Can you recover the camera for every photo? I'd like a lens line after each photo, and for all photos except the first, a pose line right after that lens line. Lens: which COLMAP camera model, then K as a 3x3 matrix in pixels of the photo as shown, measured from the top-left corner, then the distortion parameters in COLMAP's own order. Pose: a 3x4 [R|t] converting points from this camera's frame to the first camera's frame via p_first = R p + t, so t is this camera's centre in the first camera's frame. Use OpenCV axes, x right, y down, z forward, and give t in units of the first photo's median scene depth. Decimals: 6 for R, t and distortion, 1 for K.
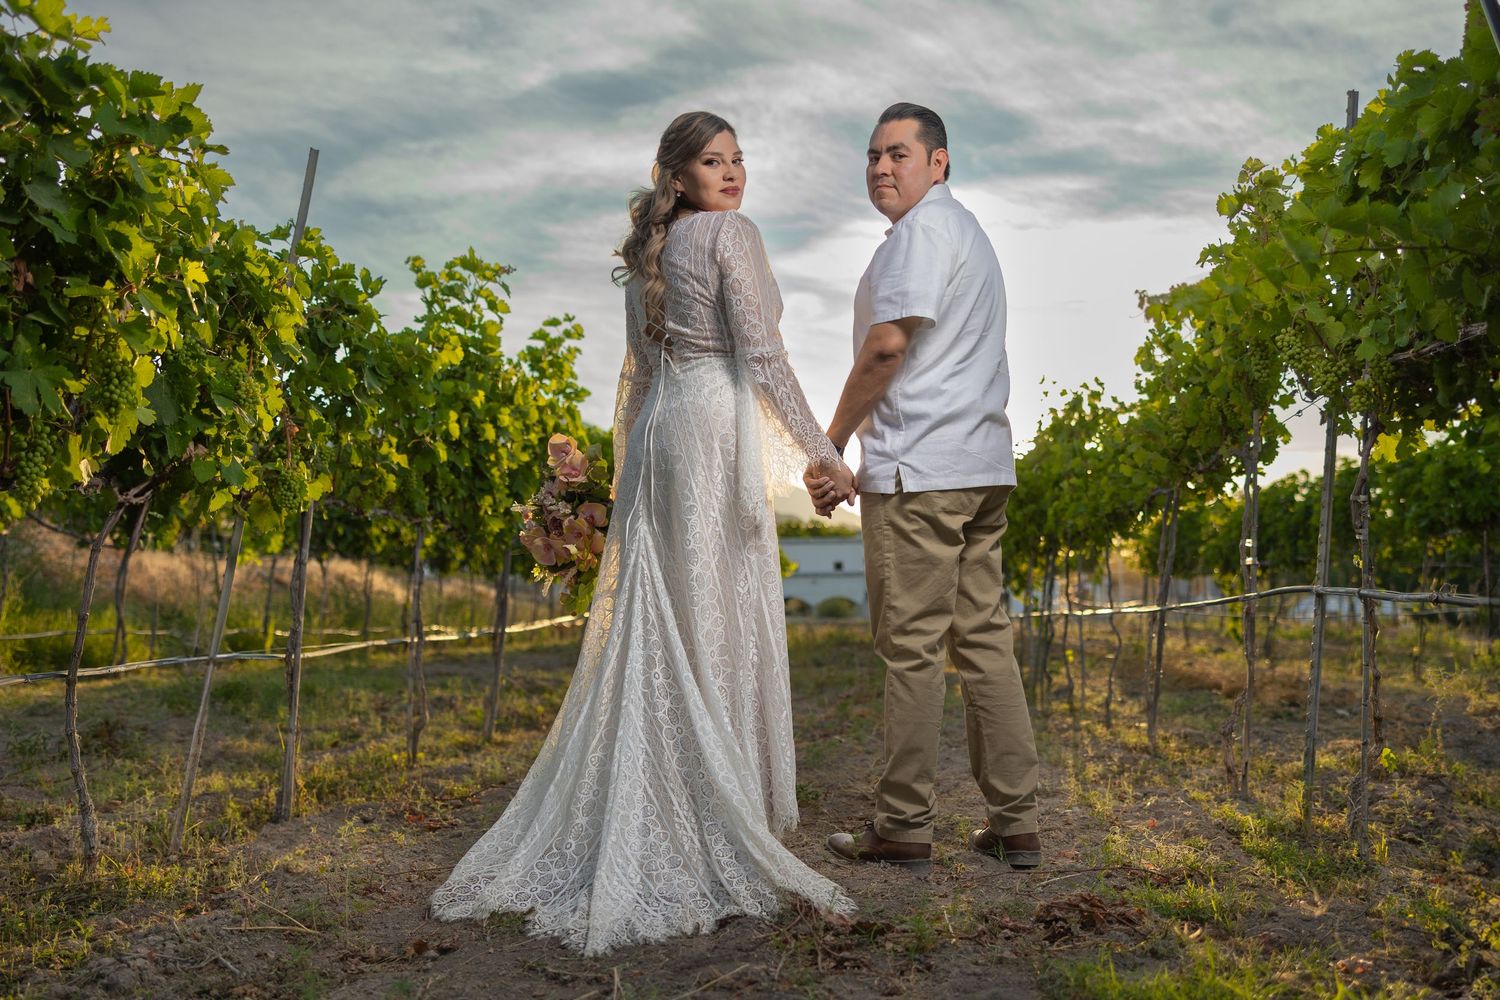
lens RADIAL K [[1472.0, 0, 756.6], [0, 1472.0, 472.1], [0, 0, 1]] dist [0.019305, 0.000000]
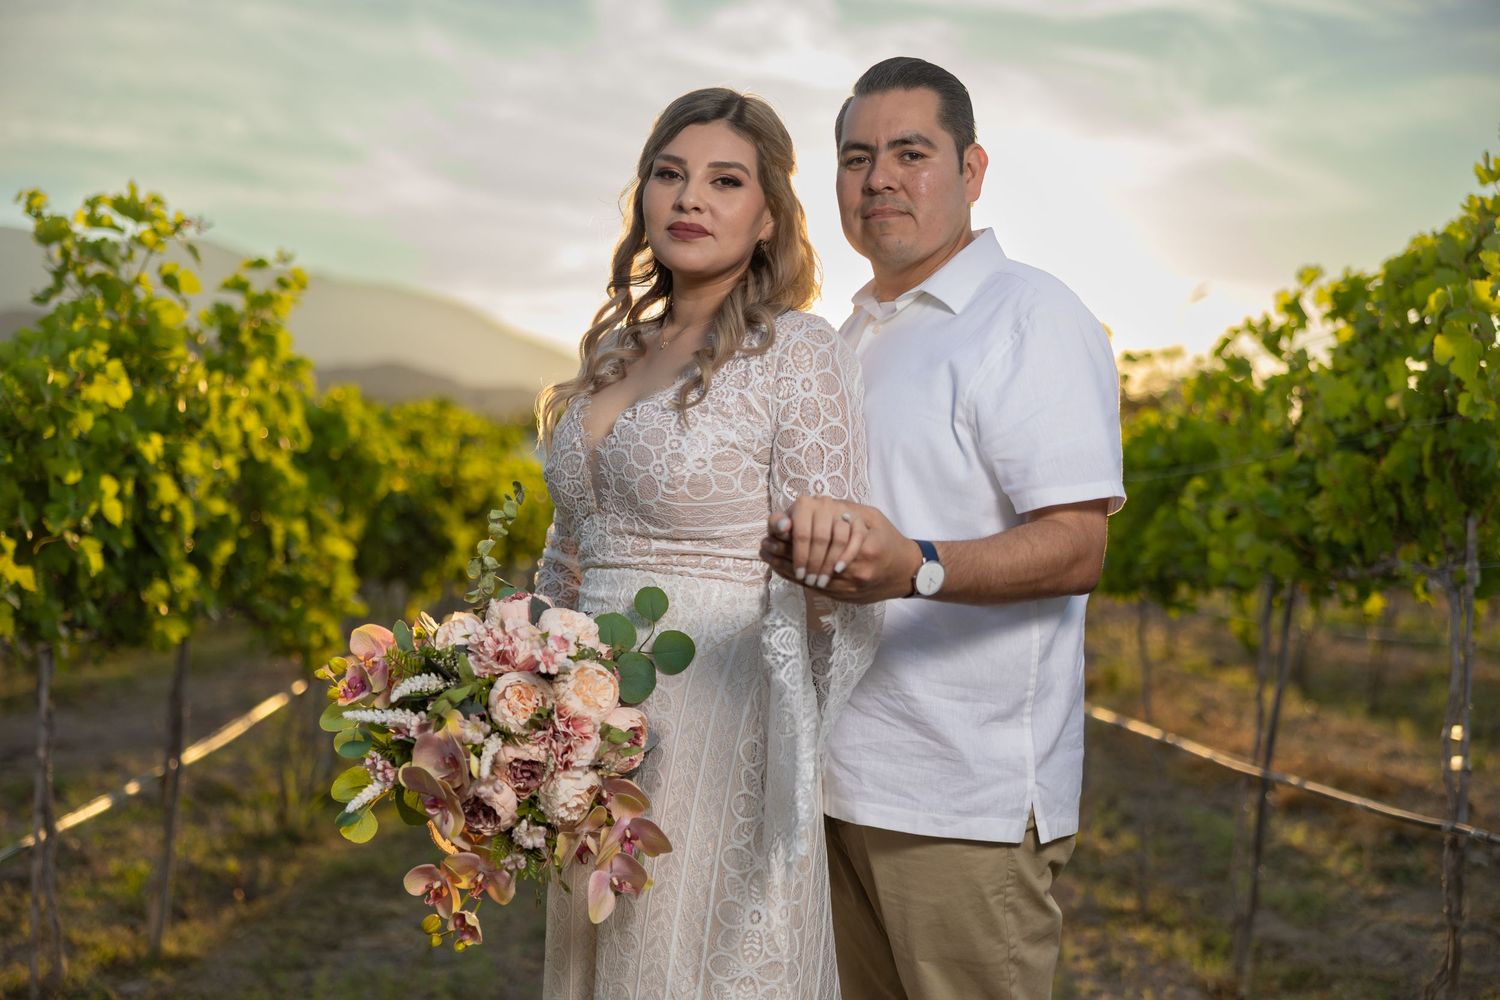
lens RADIAL K [[2189.1, 0, 740.0], [0, 2189.1, 507.0], [0, 0, 1]] dist [0.063125, 0.000000]
pose [[0.994779, -0.003422, 0.101999, -0.046286], [-0.003673, 0.997590, 0.069284, -0.090972], [-0.101990, -0.069297, 0.992369, 0.107581]]
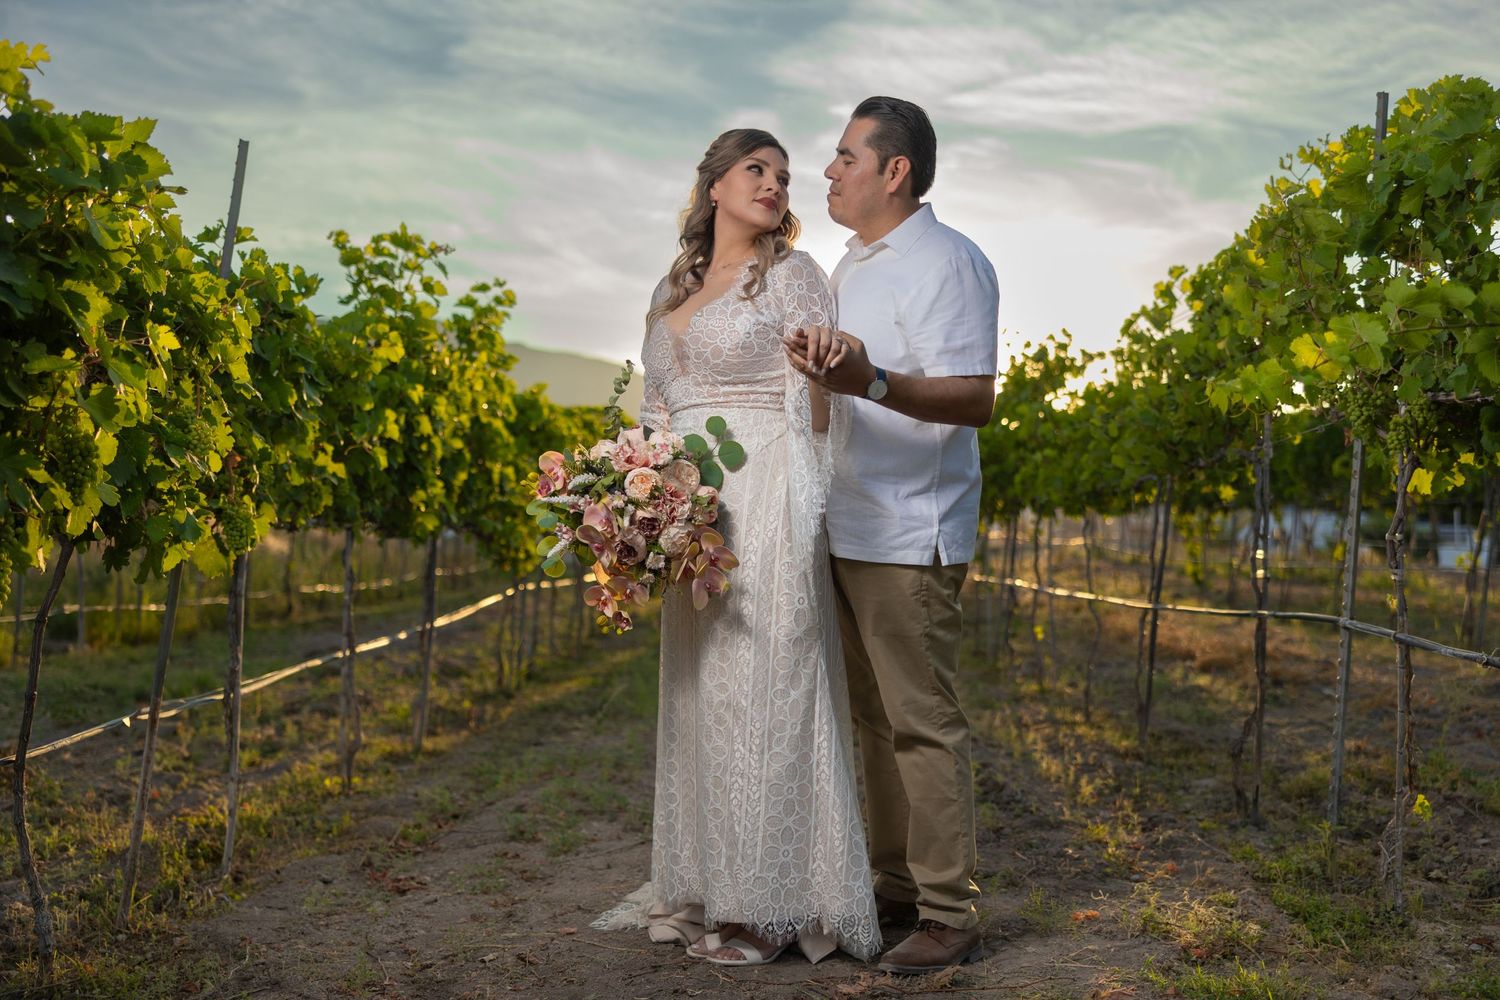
lens RADIAL K [[1621.7, 0, 760.4], [0, 1621.7, 465.1], [0, 0, 1]] dist [0.028989, 0.000000]
pose [[0.998173, -0.013804, 0.058816, -0.037913], [0.011143, 0.998910, 0.045332, -0.050336], [-0.059378, -0.044594, 0.997239, -0.012860]]
